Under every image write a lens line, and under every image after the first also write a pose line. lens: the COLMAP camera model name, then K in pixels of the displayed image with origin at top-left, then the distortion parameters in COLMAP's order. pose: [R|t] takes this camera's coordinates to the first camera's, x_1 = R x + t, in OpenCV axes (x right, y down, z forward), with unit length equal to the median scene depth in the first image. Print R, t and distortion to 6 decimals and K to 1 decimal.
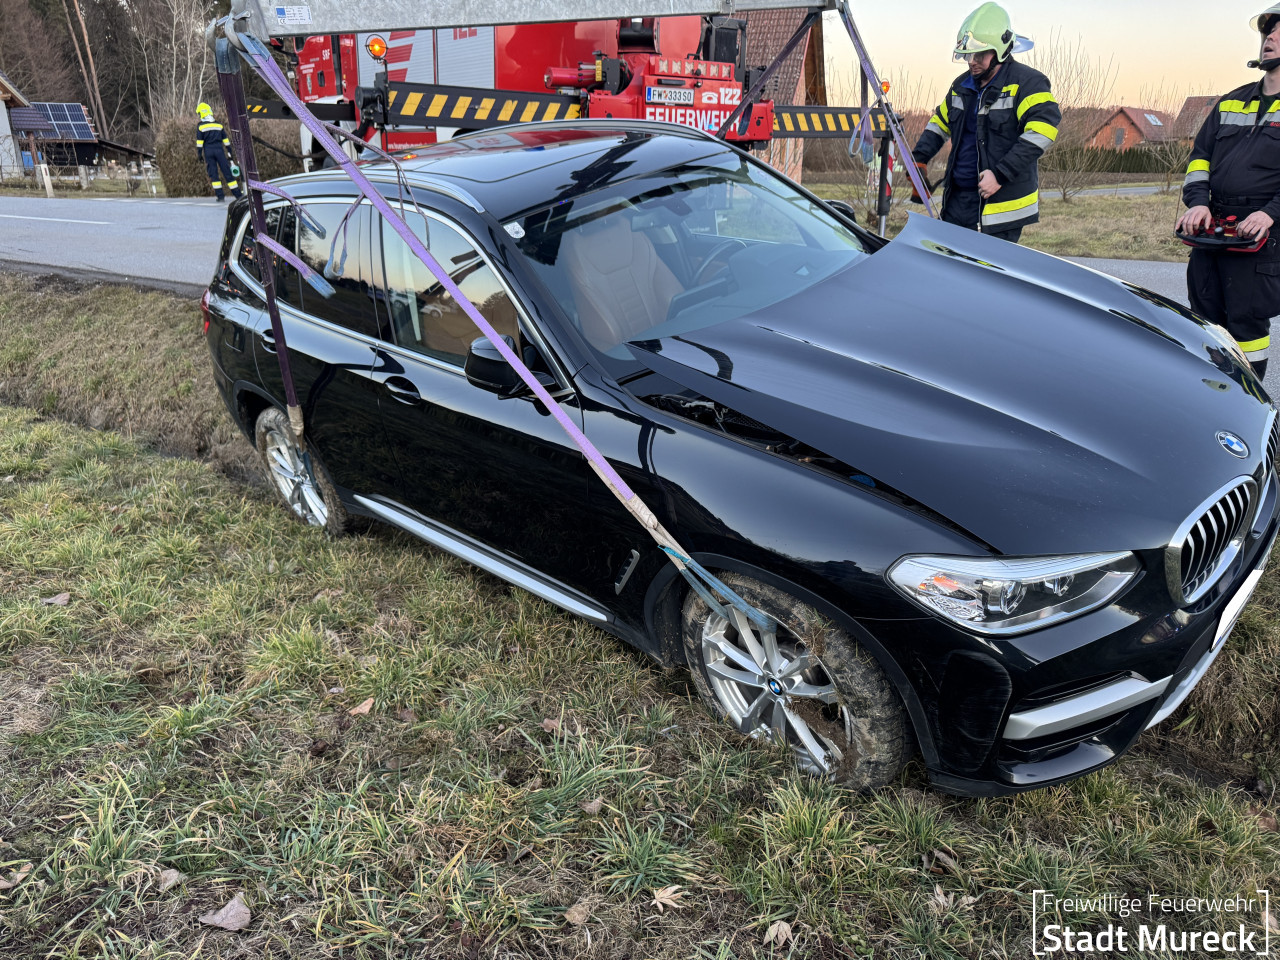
lens RADIAL K [[889.1, 0, 633.5], [0, 889.1, 484.5], [0, 0, 1]] dist [0.037679, -0.038339]
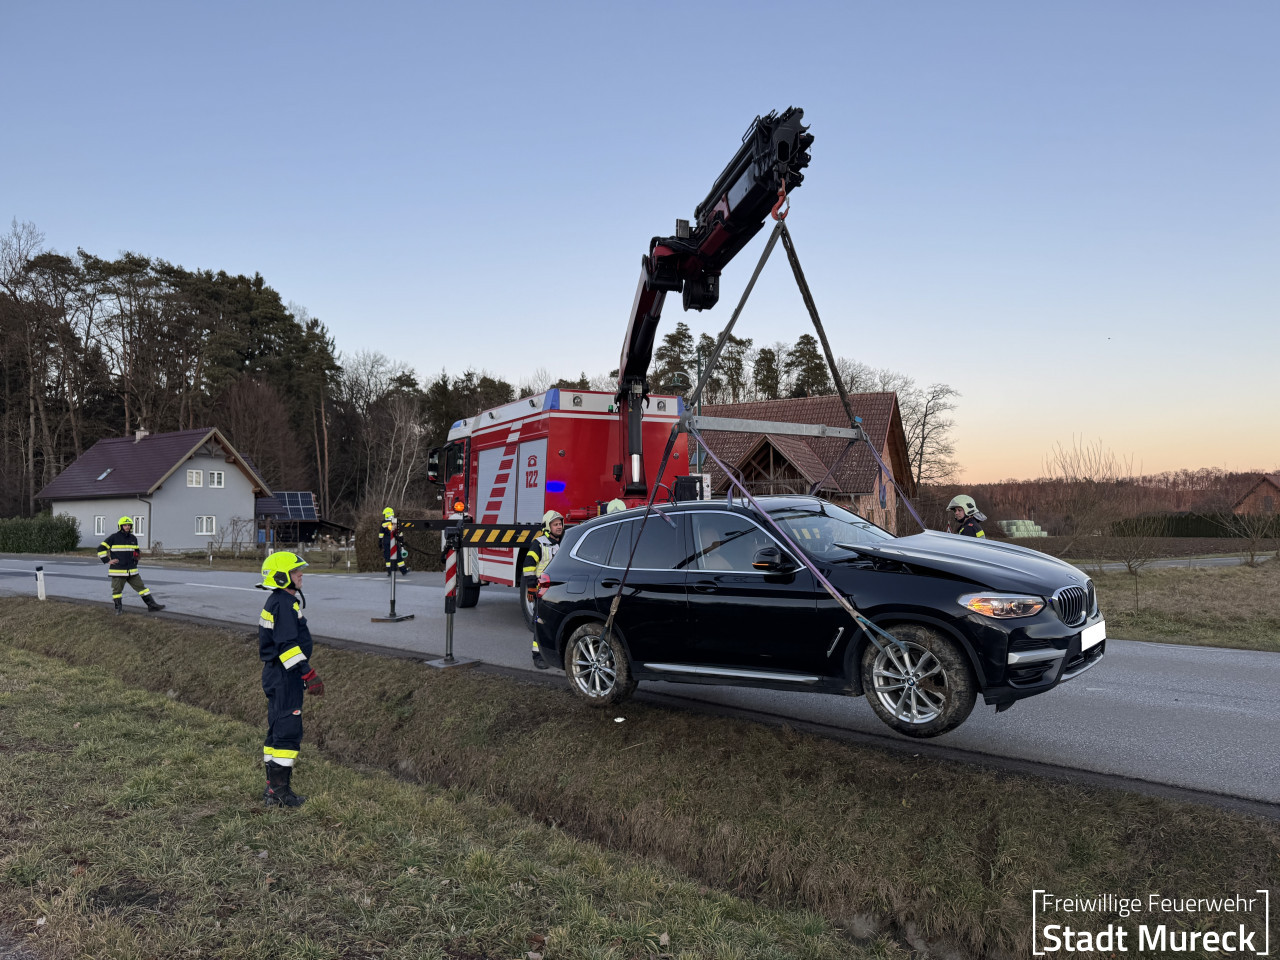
lens RADIAL K [[886.9, 0, 641.7], [0, 886.9, 483.4], [0, 0, 1]] dist [0.066022, -0.088024]
pose [[0.986250, -0.015838, -0.164501, 0.207470], [-0.048580, 0.923634, -0.380184, 0.065473], [0.157960, 0.382948, 0.910164, -0.316467]]
